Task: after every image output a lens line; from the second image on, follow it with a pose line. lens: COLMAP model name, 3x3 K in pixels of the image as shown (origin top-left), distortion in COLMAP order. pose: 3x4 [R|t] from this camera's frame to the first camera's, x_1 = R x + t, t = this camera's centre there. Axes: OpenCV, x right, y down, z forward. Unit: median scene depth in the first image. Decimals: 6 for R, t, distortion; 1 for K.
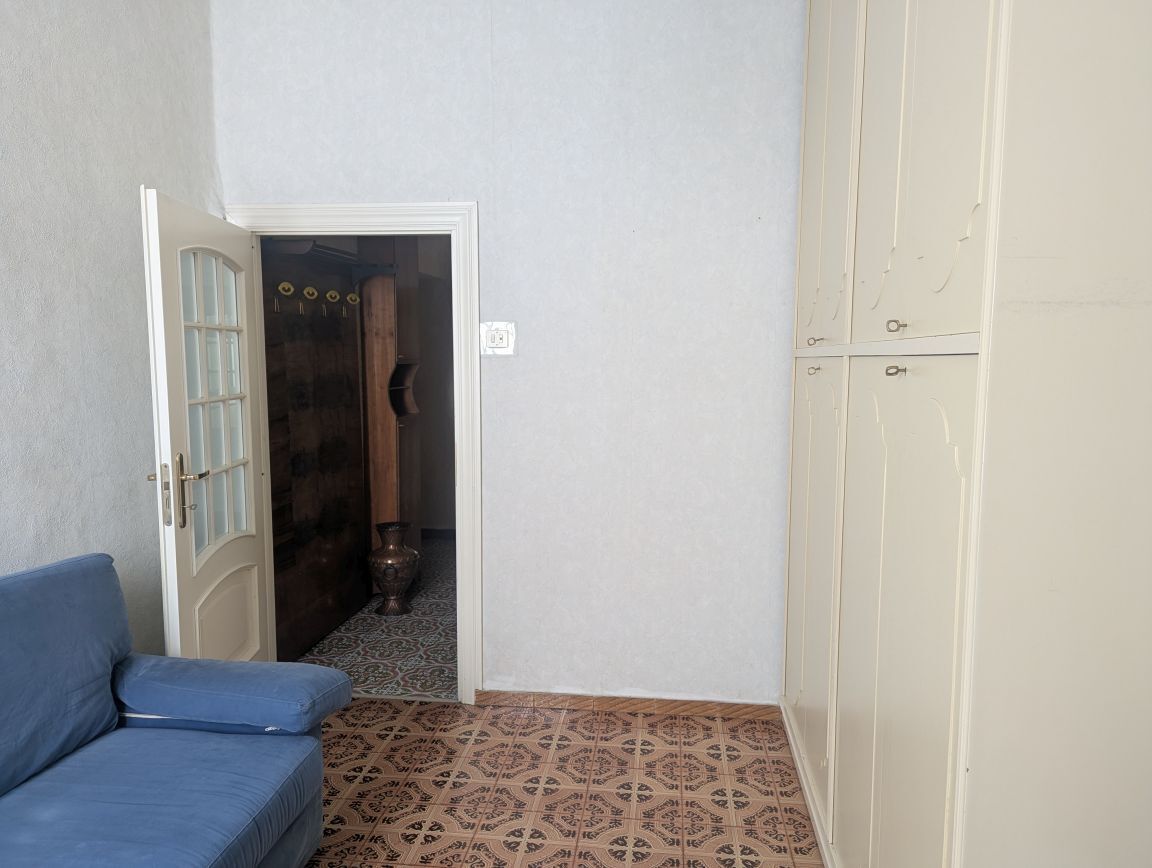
lens RADIAL K [[820.4, 0, 583.3], [0, 820.4, 432.9], [0, 0, 1]] dist [0.043140, -0.045900]
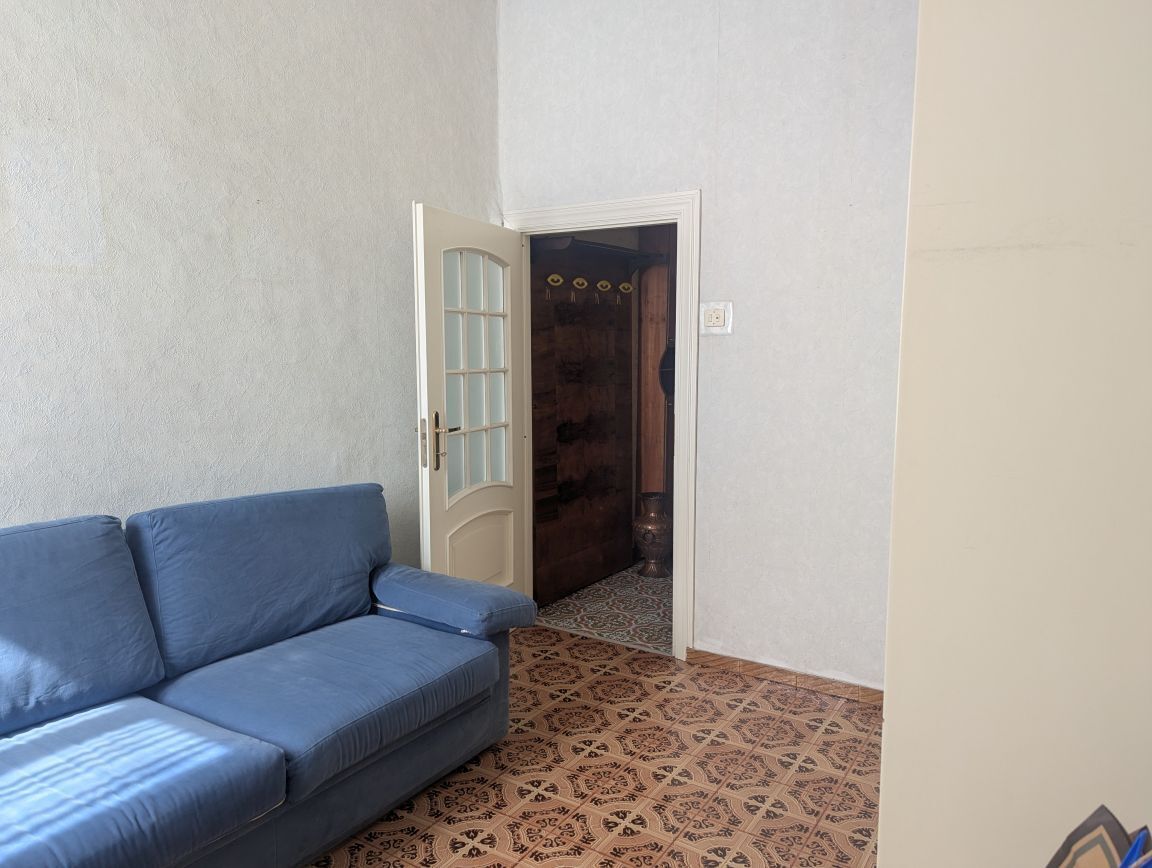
lens RADIAL K [[820.4, 0, 583.0], [0, 820.4, 431.6], [0, 0, 1]] dist [0.043140, -0.045900]
pose [[0.894639, 0.043221, -0.444694, 0.231364], [-0.041152, 0.999050, 0.014310, 0.023941], [0.444891, 0.005498, 0.895568, -0.021614]]
